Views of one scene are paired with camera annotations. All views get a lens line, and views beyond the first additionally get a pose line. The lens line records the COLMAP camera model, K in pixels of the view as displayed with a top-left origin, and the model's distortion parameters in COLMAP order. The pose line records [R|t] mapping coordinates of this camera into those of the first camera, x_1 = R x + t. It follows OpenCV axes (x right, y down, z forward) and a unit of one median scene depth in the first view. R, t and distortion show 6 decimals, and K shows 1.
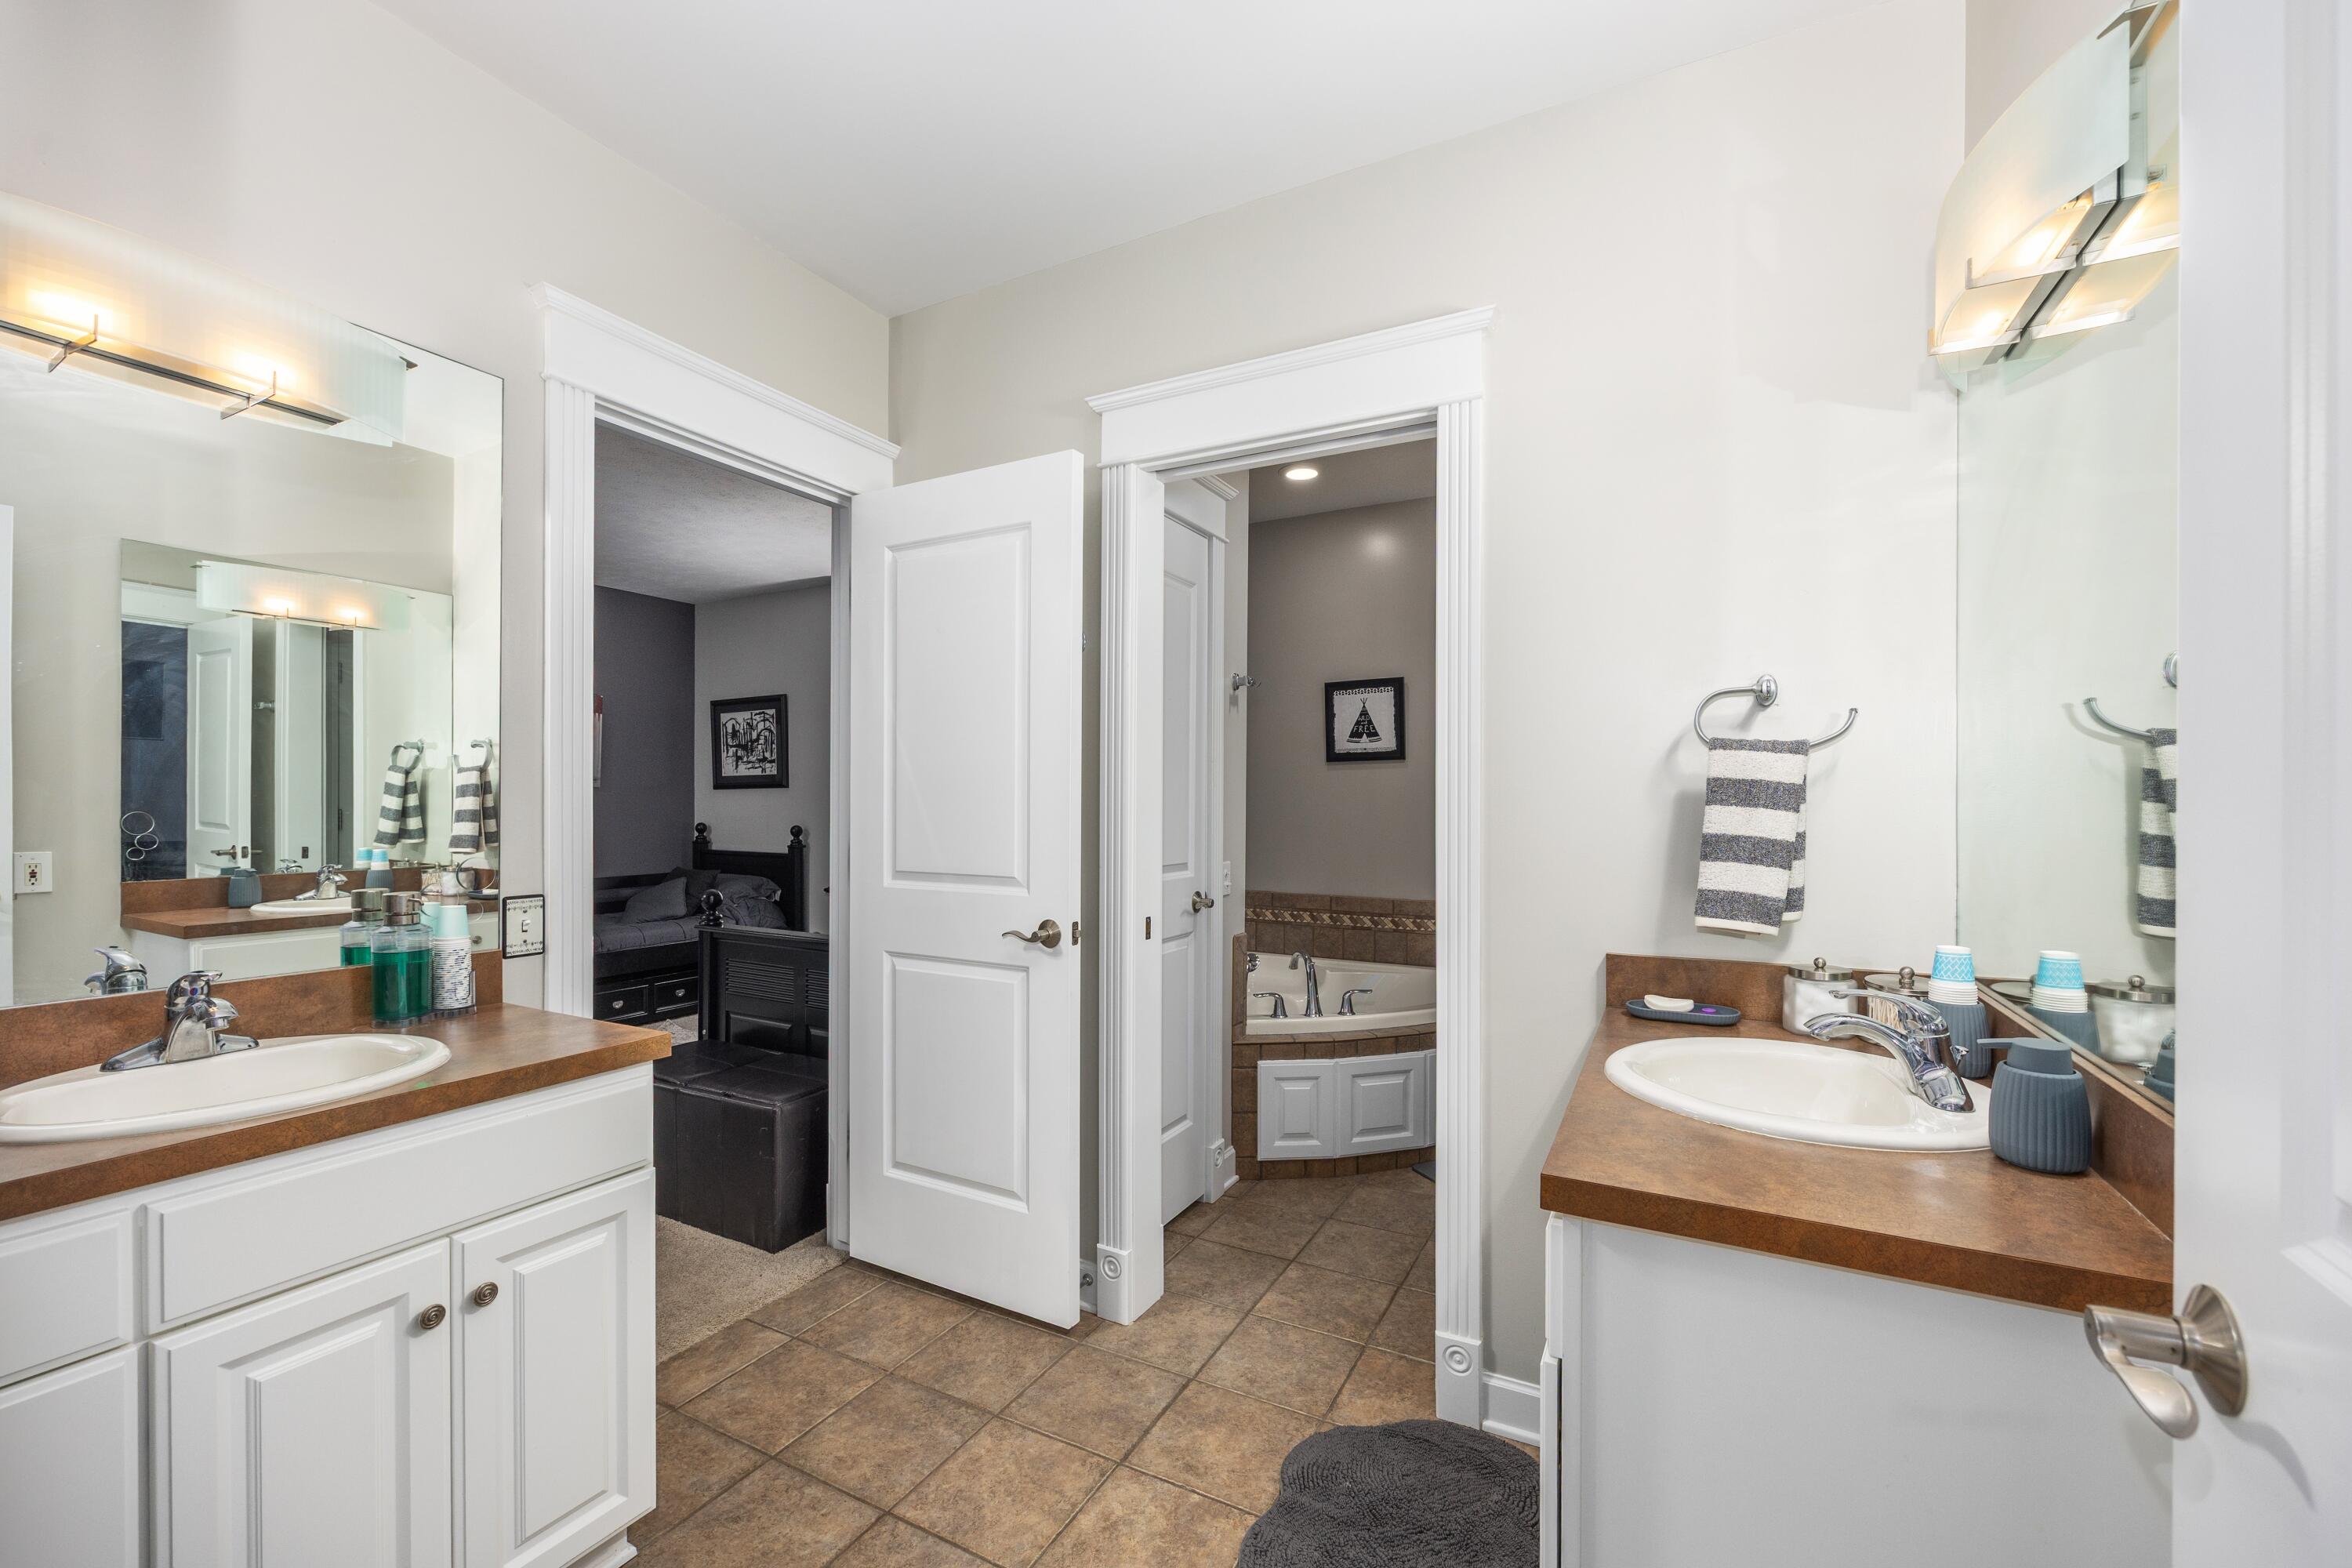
lens RADIAL K [[930.5, 0, 1182.2], [0, 930.5, 806.9], [0, 0, 1]] dist [-0.011564, -0.000338]
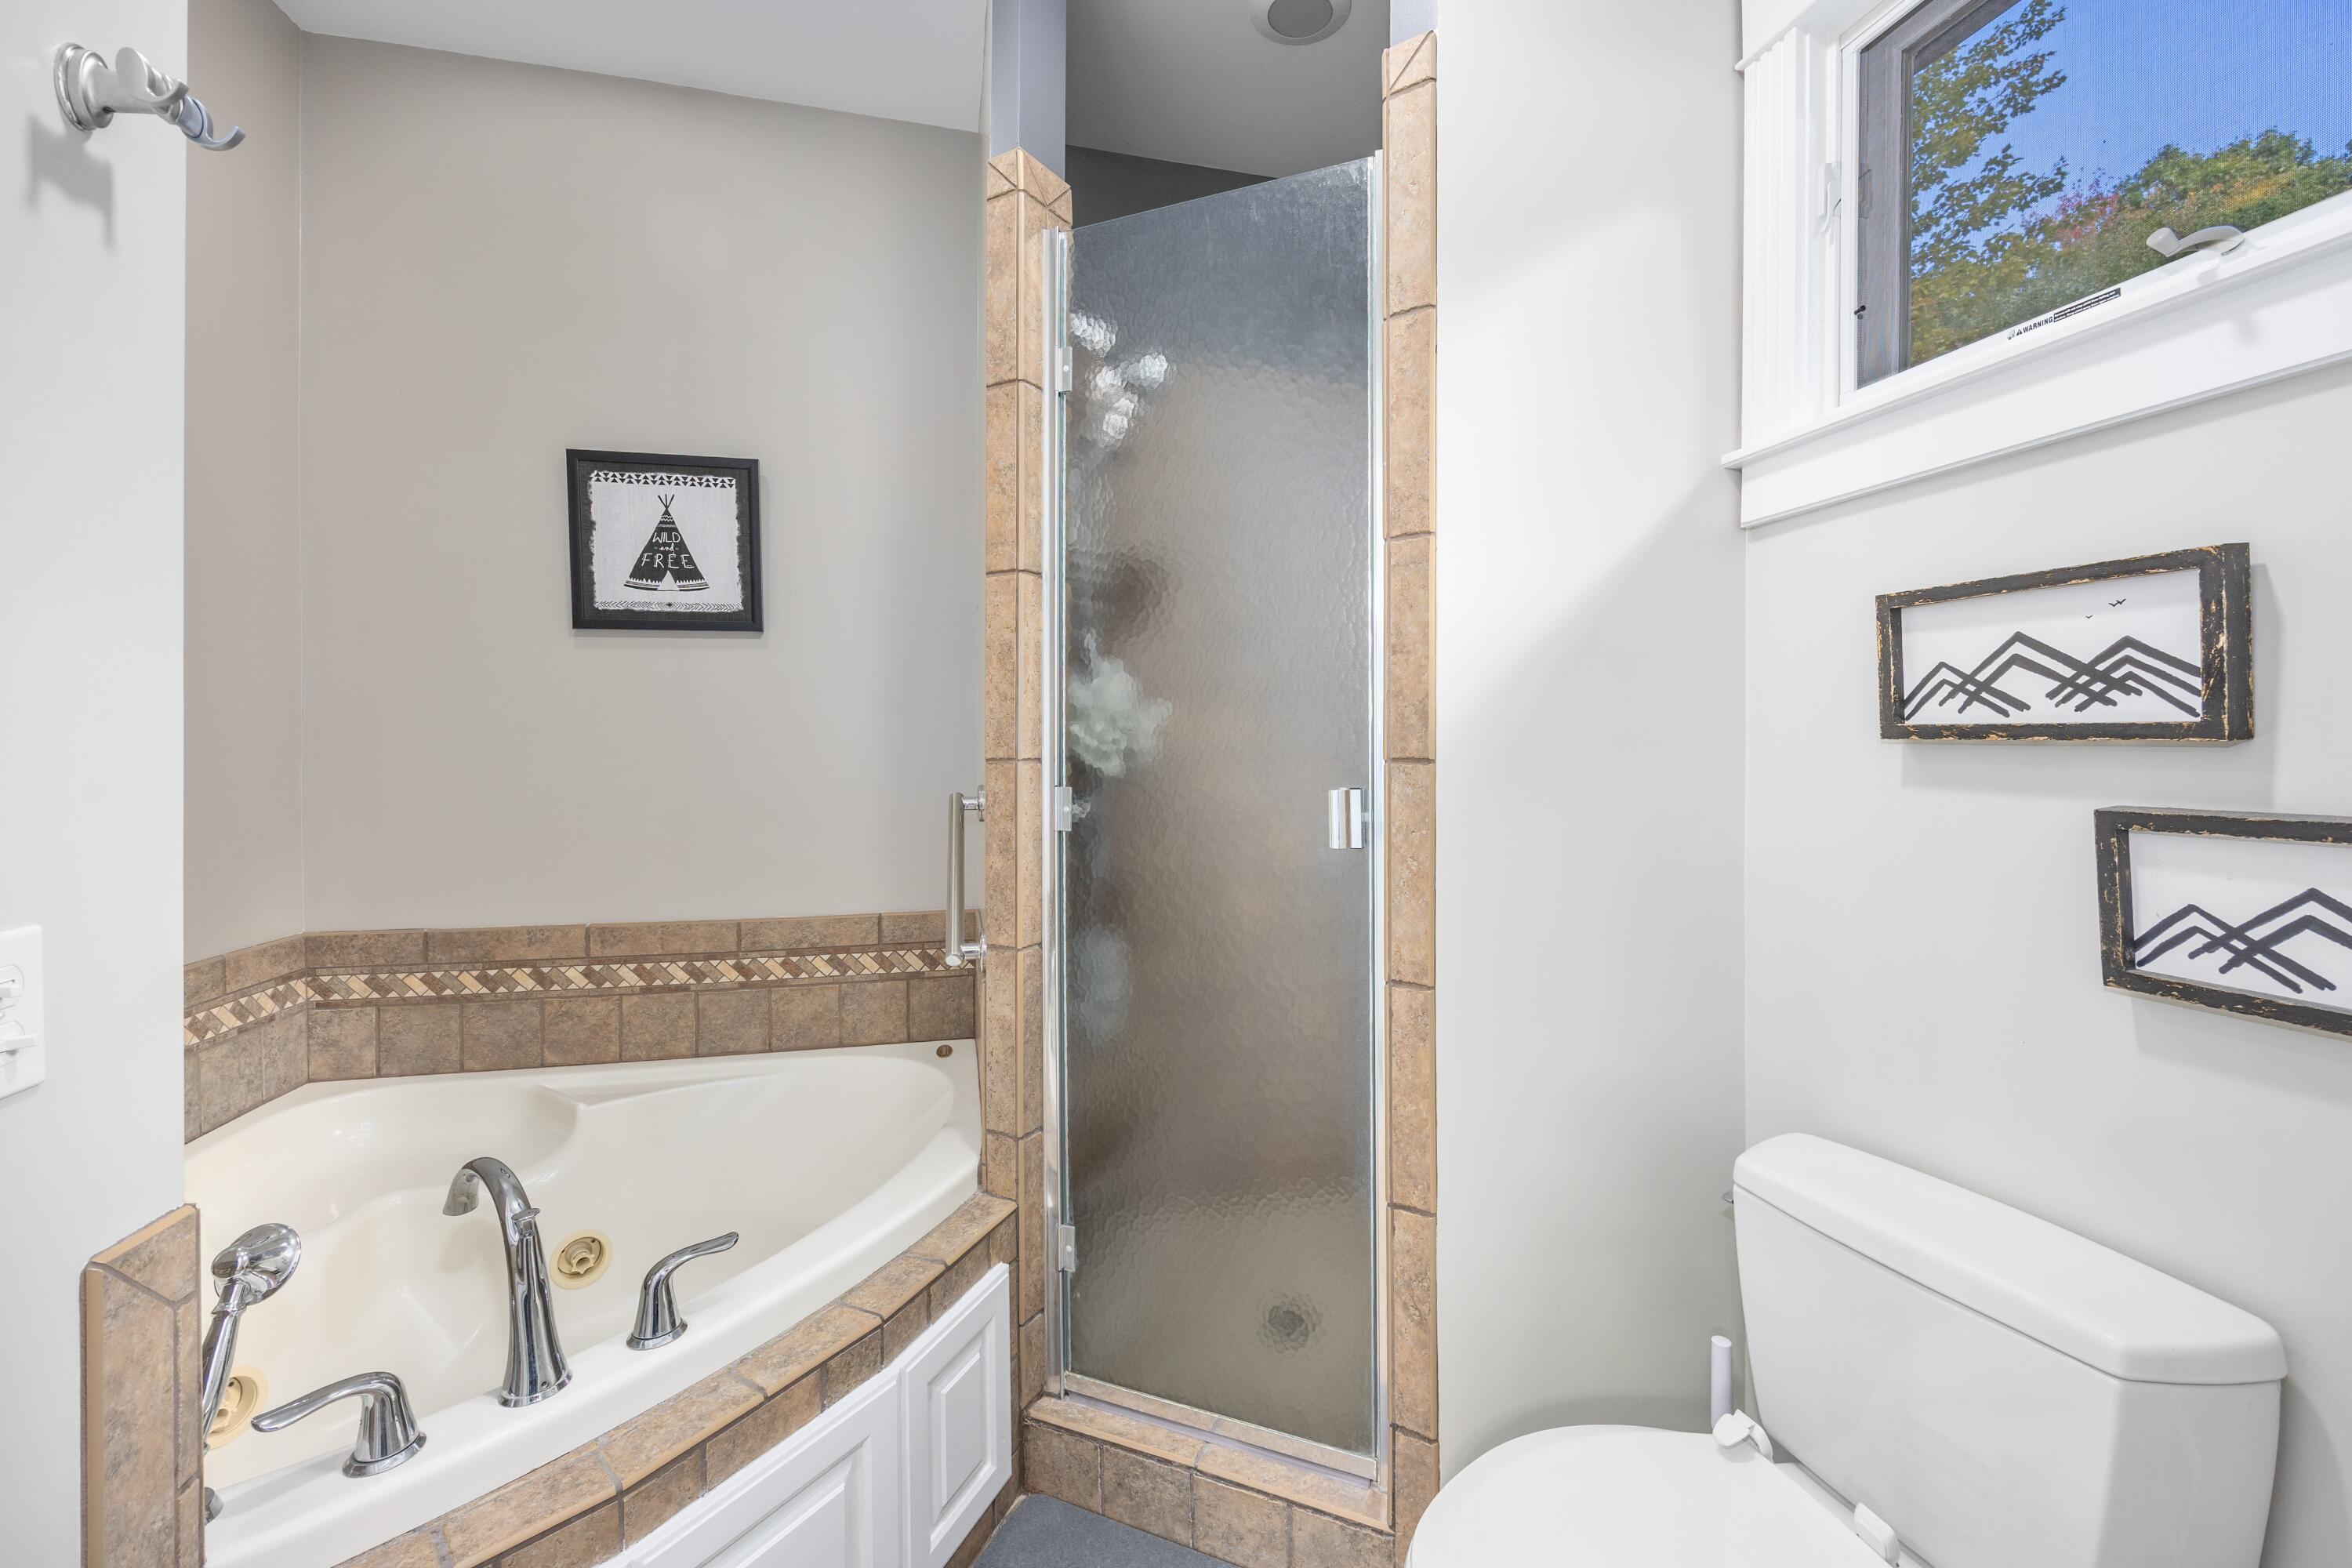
lens RADIAL K [[930.5, 0, 1182.6], [0, 930.5, 770.0], [0, 0, 1]] dist [-0.011564, -0.000338]
pose [[0.739361, -0.010953, 0.673220, 0.073137], [-0.001151, 0.999846, 0.017532, 0.012140], [-0.673308, -0.013737, 0.739234, 0.482021]]
